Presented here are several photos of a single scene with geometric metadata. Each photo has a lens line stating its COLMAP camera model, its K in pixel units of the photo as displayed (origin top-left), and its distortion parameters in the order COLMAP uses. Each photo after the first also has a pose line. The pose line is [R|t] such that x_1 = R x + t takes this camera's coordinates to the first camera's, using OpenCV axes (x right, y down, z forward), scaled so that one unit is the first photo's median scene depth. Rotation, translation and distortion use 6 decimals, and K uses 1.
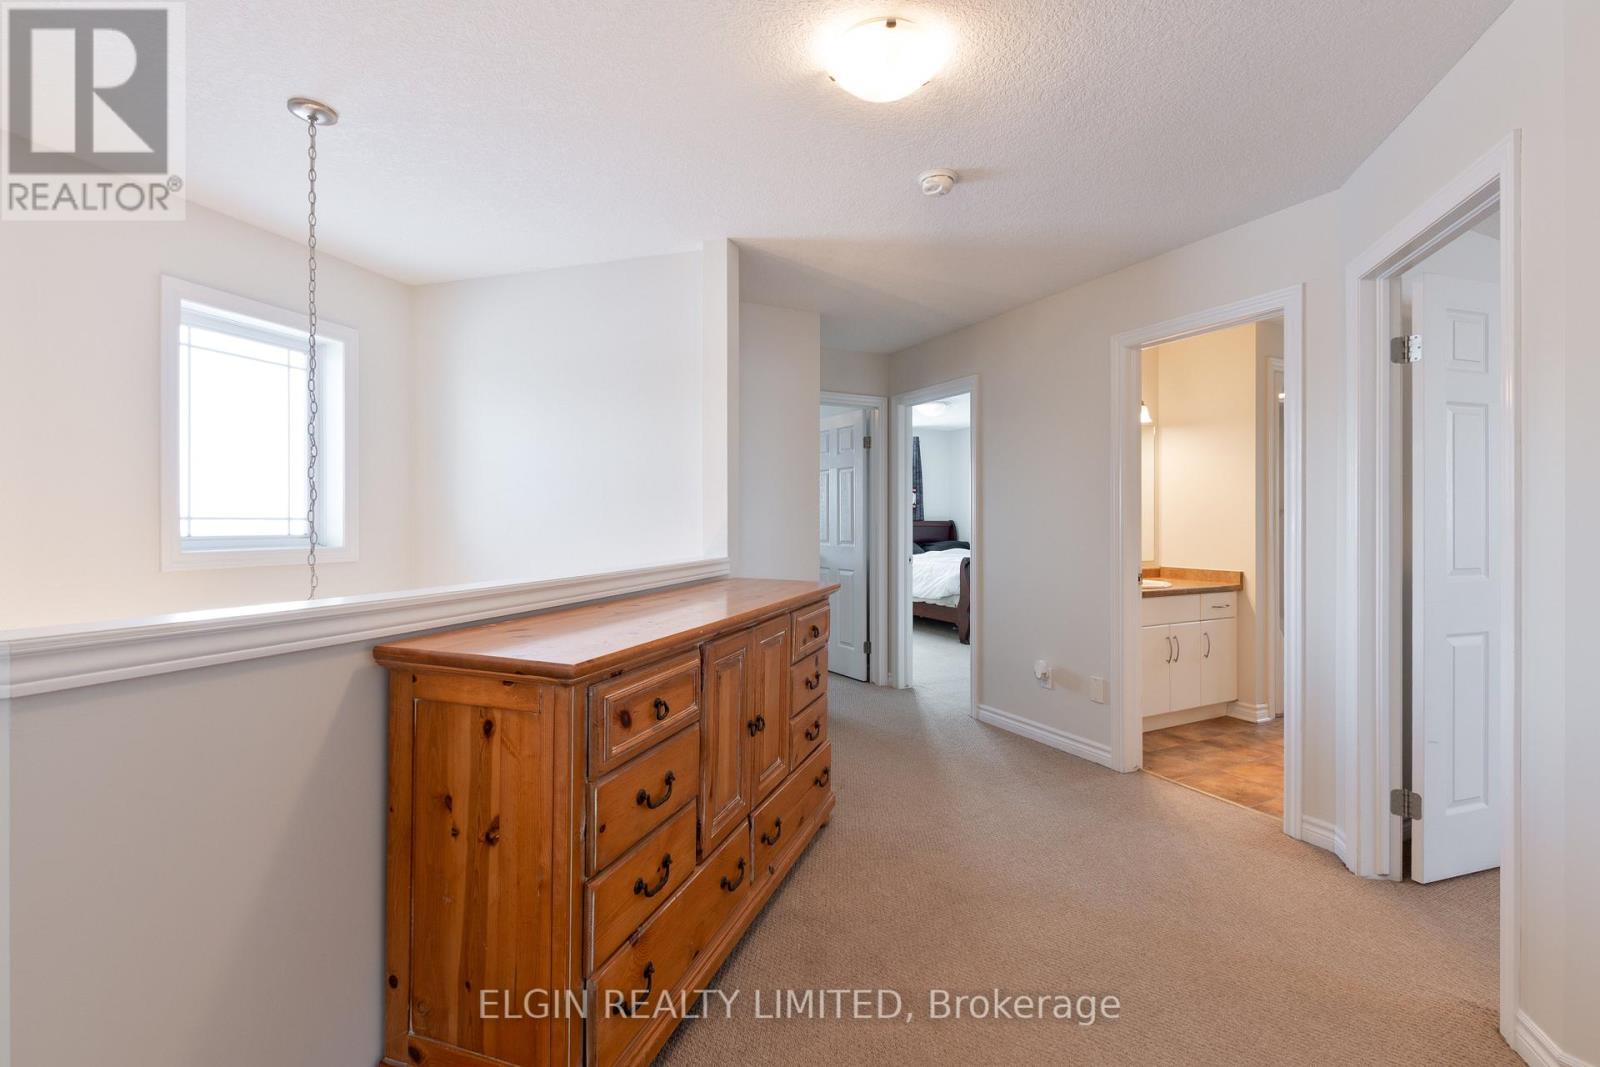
lens RADIAL K [[695.6, 0, 799.6], [0, 695.6, 520.3], [0, 0, 1]] dist [-0.000810, -0.001142]
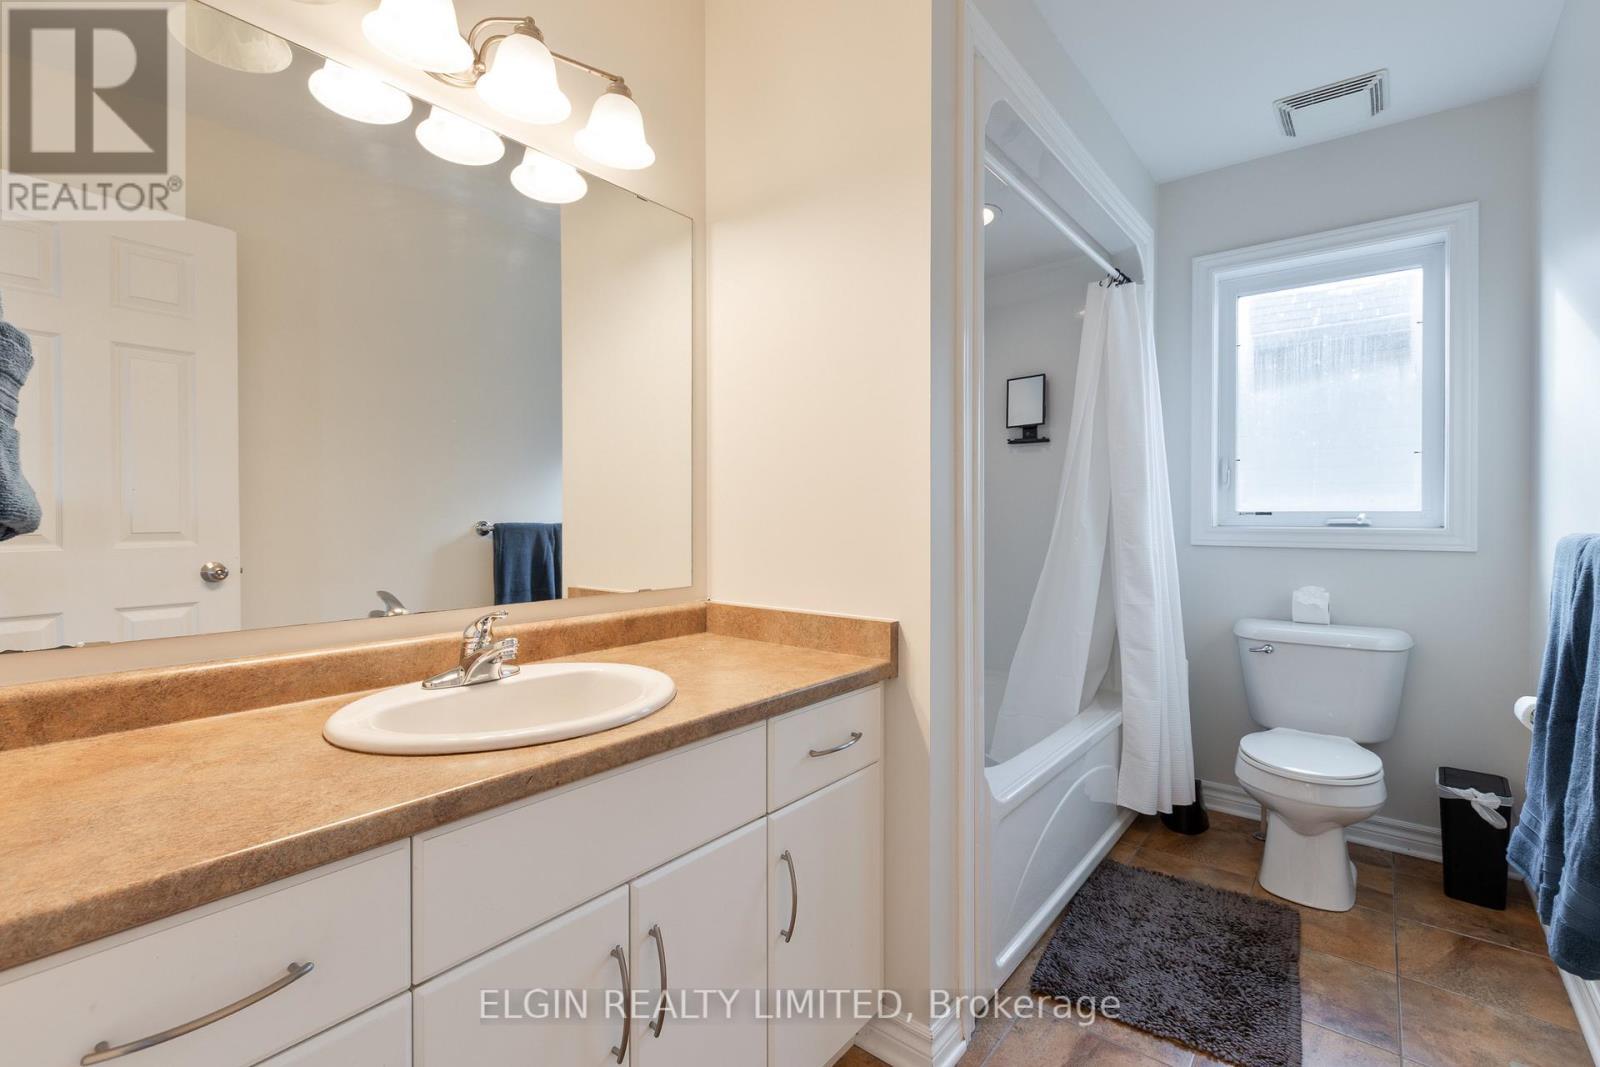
lens RADIAL K [[695.6, 0, 799.6], [0, 695.6, 520.3], [0, 0, 1]] dist [-0.000810, -0.001142]
pose [[0.914832, -0.005165, 0.403801, 0.463055], [0.003111, 0.999979, 0.005742, 0.023127], [-0.403822, -0.003997, 0.914829, 0.718661]]
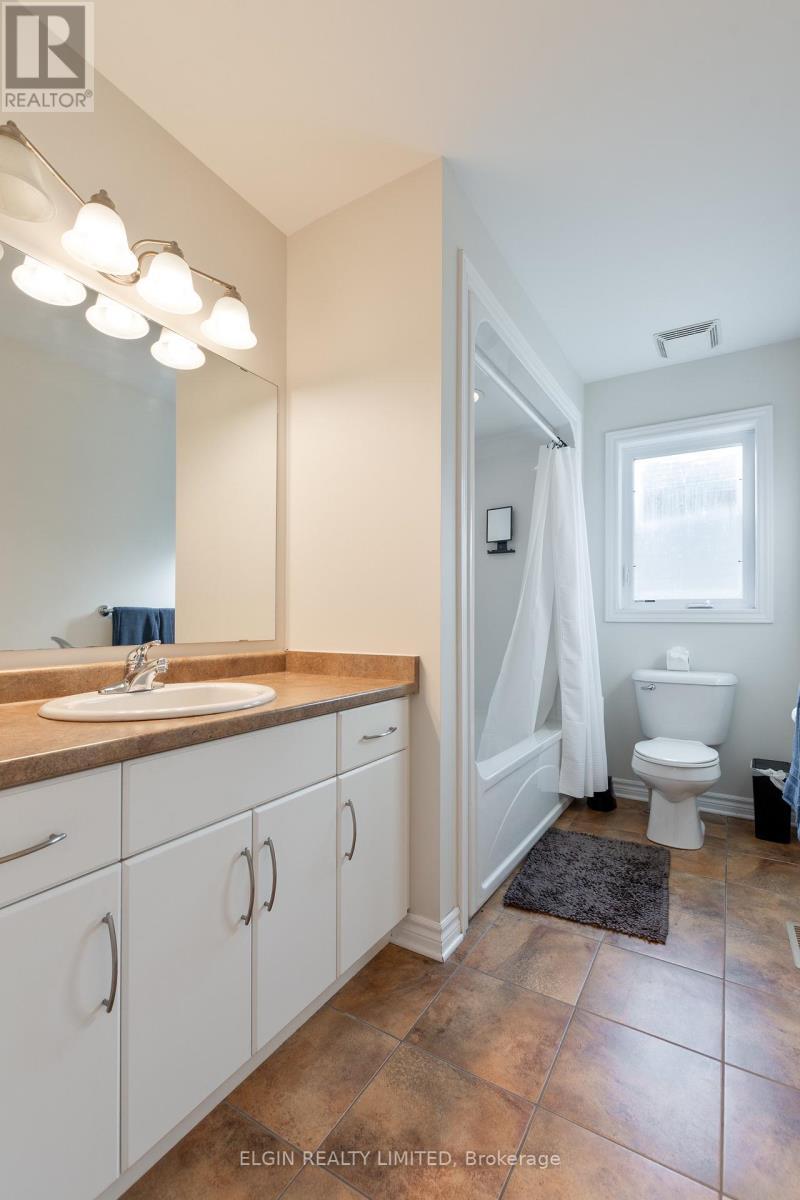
lens RADIAL K [[521.7, 0, 396.5], [0, 521.7, 614.6], [0, 0, 1]] dist [-0.000810, -0.001142]
pose [[0.858208, 0.006063, 0.513266, 0.430807], [-0.000914, 0.999947, -0.010284, 0.047636], [-0.513301, 0.008357, 0.858168, 0.686557]]
